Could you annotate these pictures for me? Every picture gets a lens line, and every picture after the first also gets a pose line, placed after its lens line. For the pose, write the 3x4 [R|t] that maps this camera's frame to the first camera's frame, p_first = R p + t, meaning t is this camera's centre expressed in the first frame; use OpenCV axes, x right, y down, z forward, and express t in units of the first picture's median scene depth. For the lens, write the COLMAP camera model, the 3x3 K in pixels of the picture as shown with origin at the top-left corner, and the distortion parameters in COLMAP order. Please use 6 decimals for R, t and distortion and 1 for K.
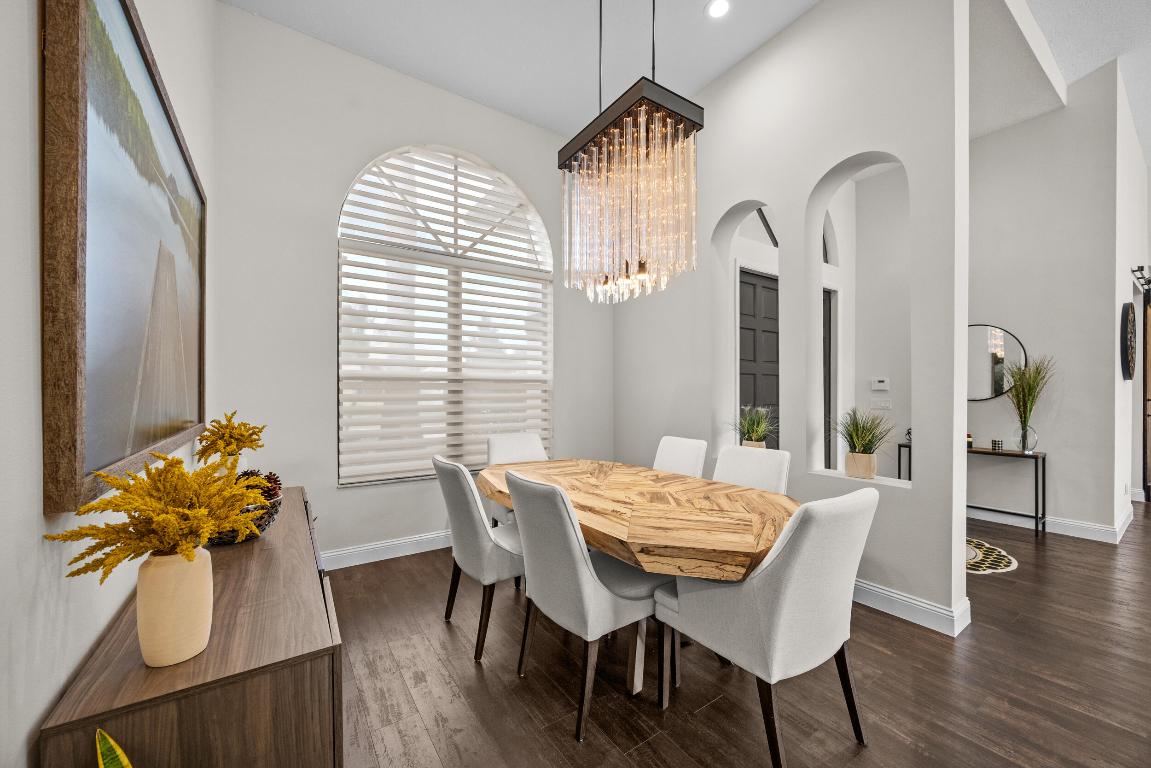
lens RADIAL K [[438.6, 0, 576.1], [0, 438.6, 389.6], [0, 0, 1]] dist [-0.006542, 0.000396]
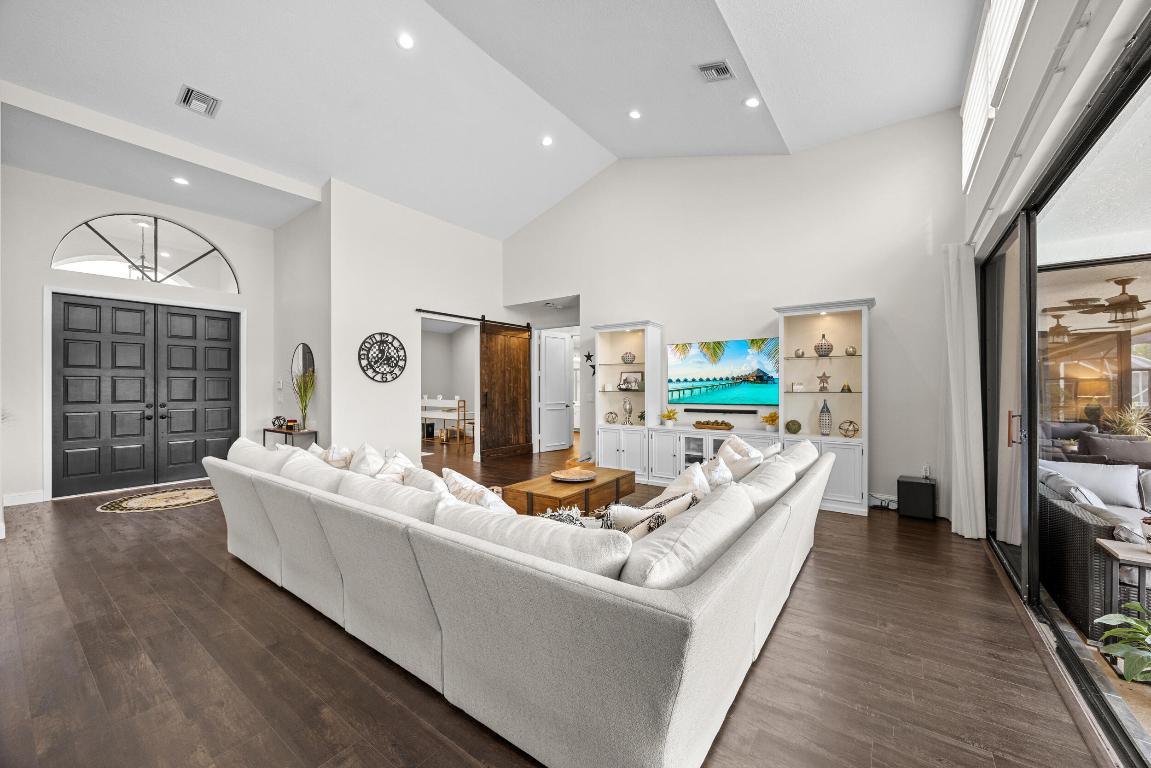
lens RADIAL K [[438.6, 0, 579.1], [0, 438.6, 386.1], [0, 0, 1]] dist [-0.006542, 0.000396]
pose [[0.943710, -0.000782, 0.330772, 2.797319], [0.002513, 0.999985, -0.004806, 0.003567], [-0.330764, 0.005367, 0.943698, -1.408835]]
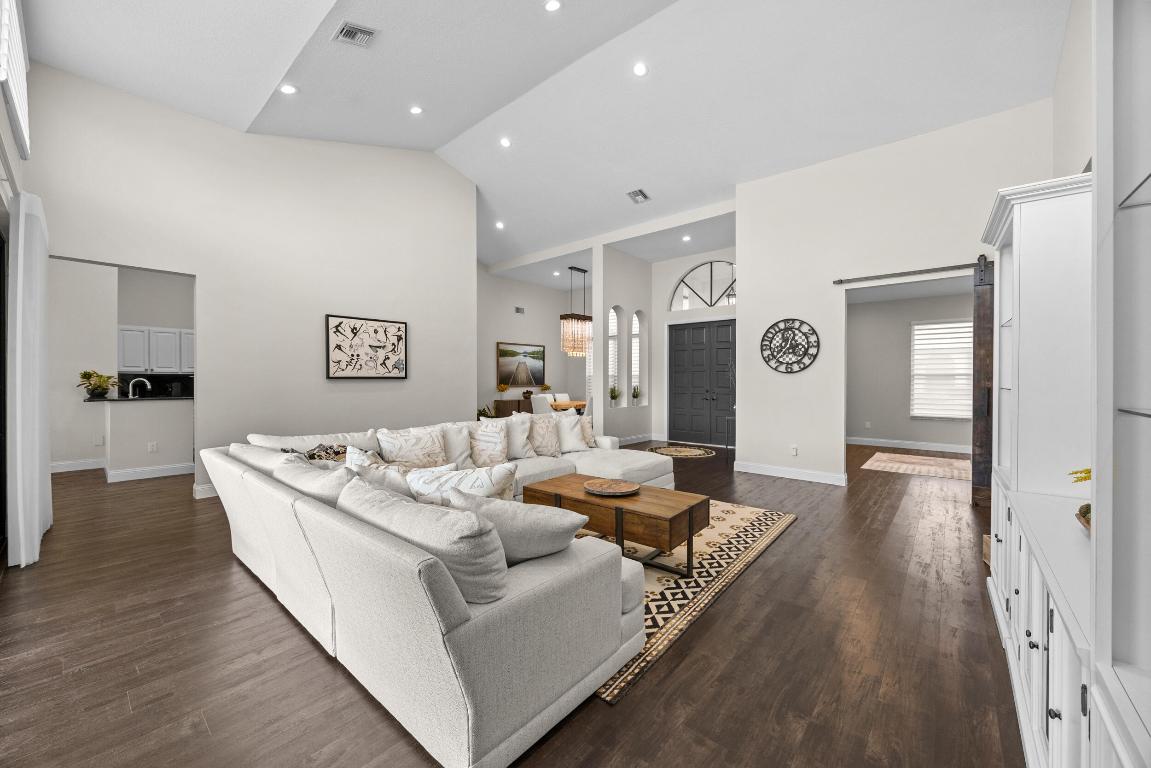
lens RADIAL K [[438.6, 0, 571.8], [0, 438.6, 381.7], [0, 0, 1]] dist [-0.006542, 0.000396]
pose [[0.246555, 0.005979, -0.969110, 4.923423], [-0.003488, 0.999980, 0.005282, 0.003283], [0.969123, 0.002078, 0.246570, -0.083206]]
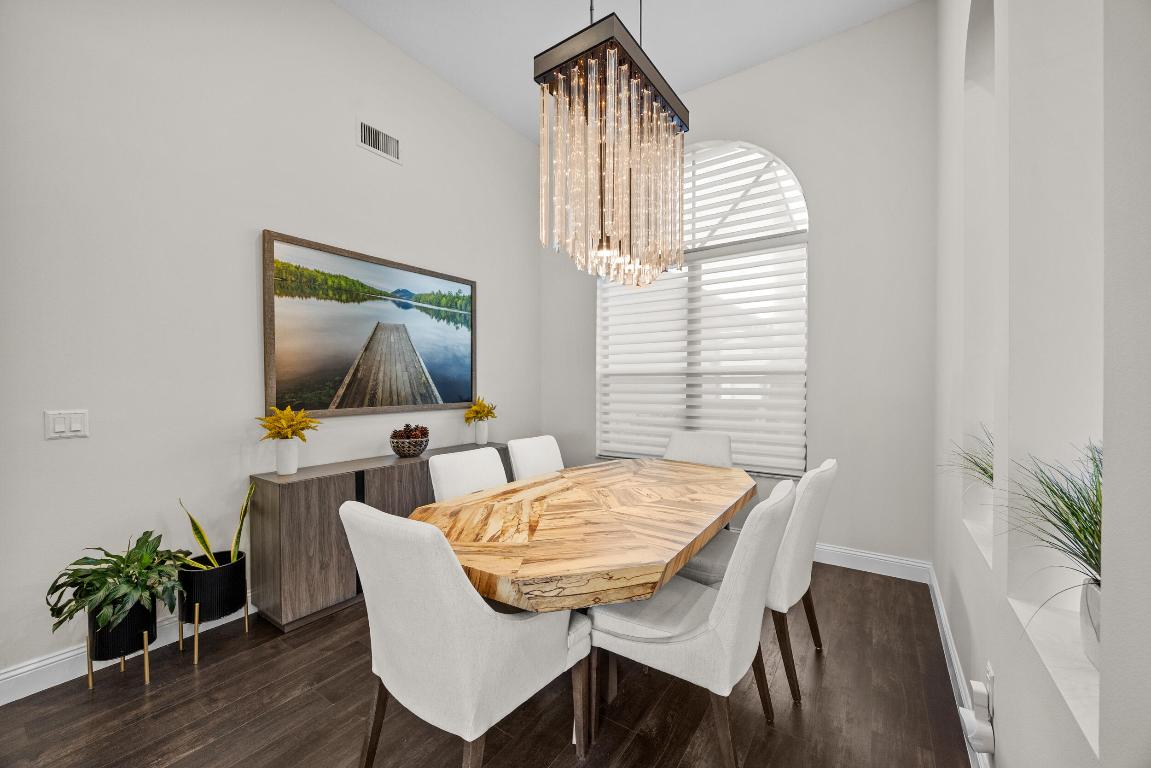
lens RADIAL K [[438.6, 0, 576.8], [0, 438.6, 383.3], [0, 0, 1]] dist [-0.006542, 0.000396]
pose [[0.364031, 0.000334, -0.931387, 1.076869], [0.002186, 0.999997, 0.001213, -0.004887], [0.931384, -0.002477, 0.364029, 0.728769]]
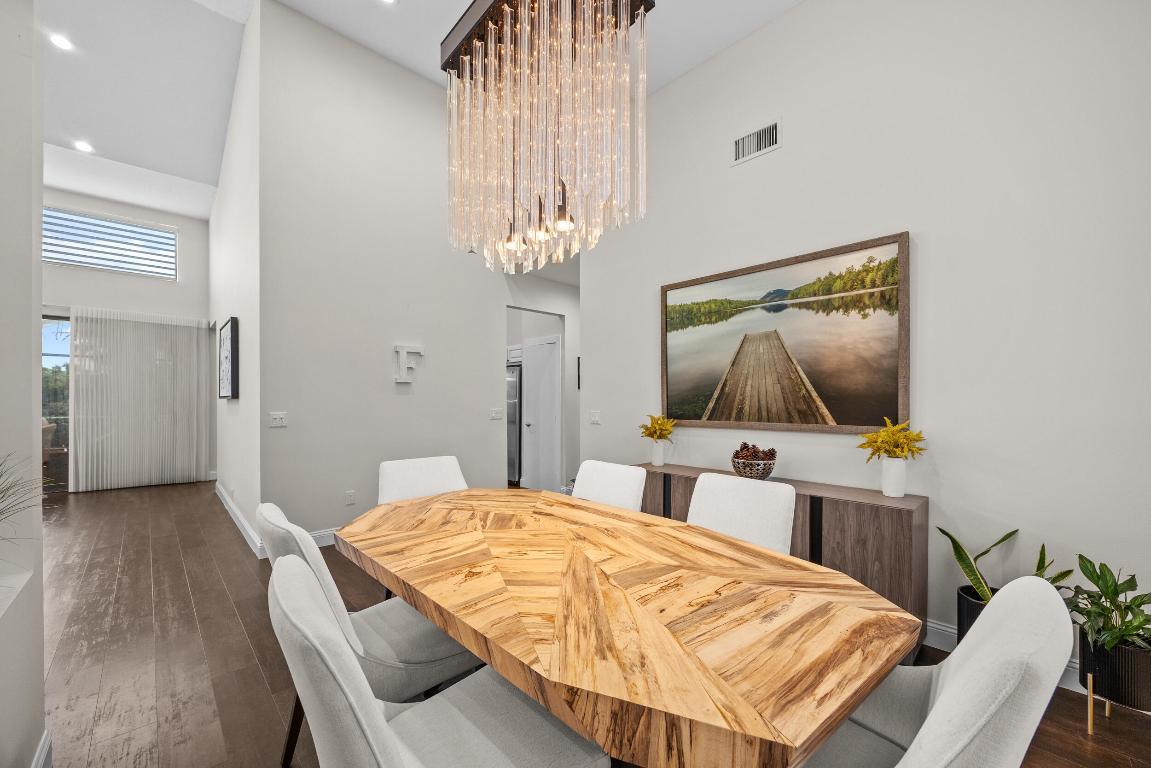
lens RADIAL K [[438.6, 0, 581.9], [0, 438.6, 400.3], [0, 0, 1]] dist [-0.006542, 0.000396]
pose [[-0.983758, 0.001055, -0.179498, 0.200124], [0.000974, 0.999999, 0.000544, 0.003494], [0.179498, 0.000360, -0.983758, 2.013231]]
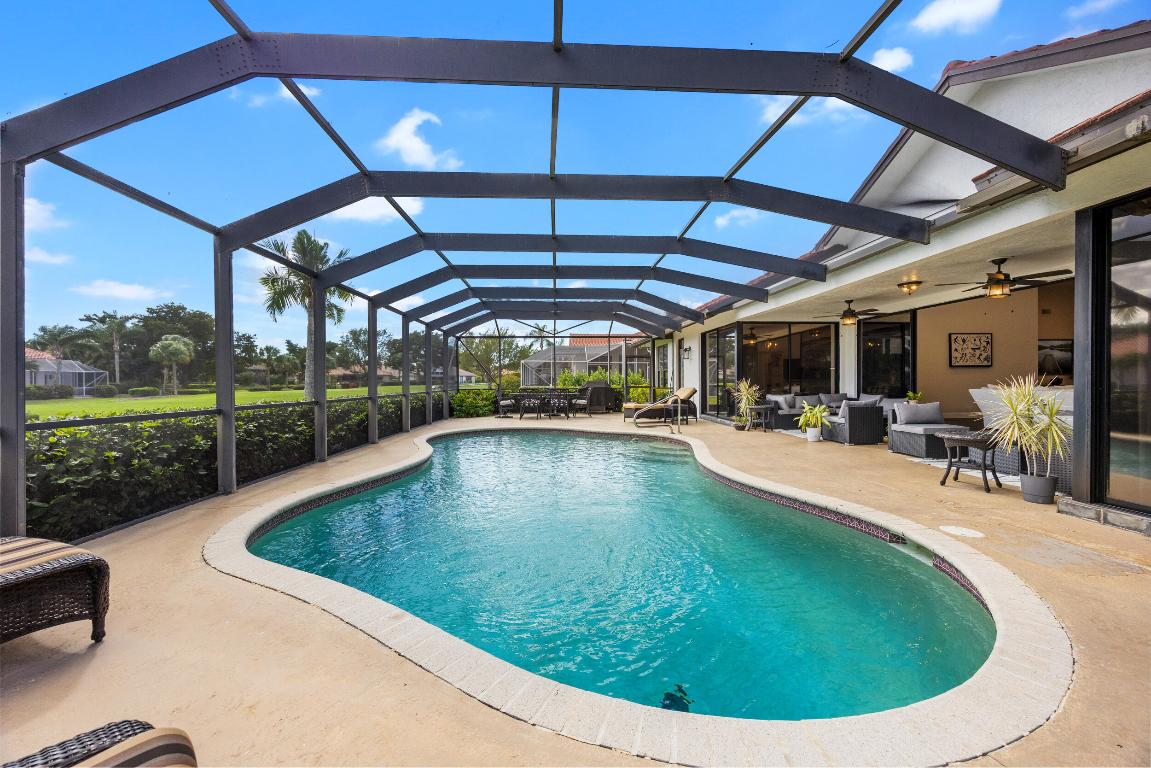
lens RADIAL K [[438.6, 0, 575.3], [0, 438.6, 380.9], [0, 0, 1]] dist [-0.006542, 0.000396]
pose [[-0.515090, 0.001068, -0.857135, 8.765325], [0.005384, 0.999984, -0.001989, 0.163232], [0.857119, -0.005640, -0.515087, -2.092292]]
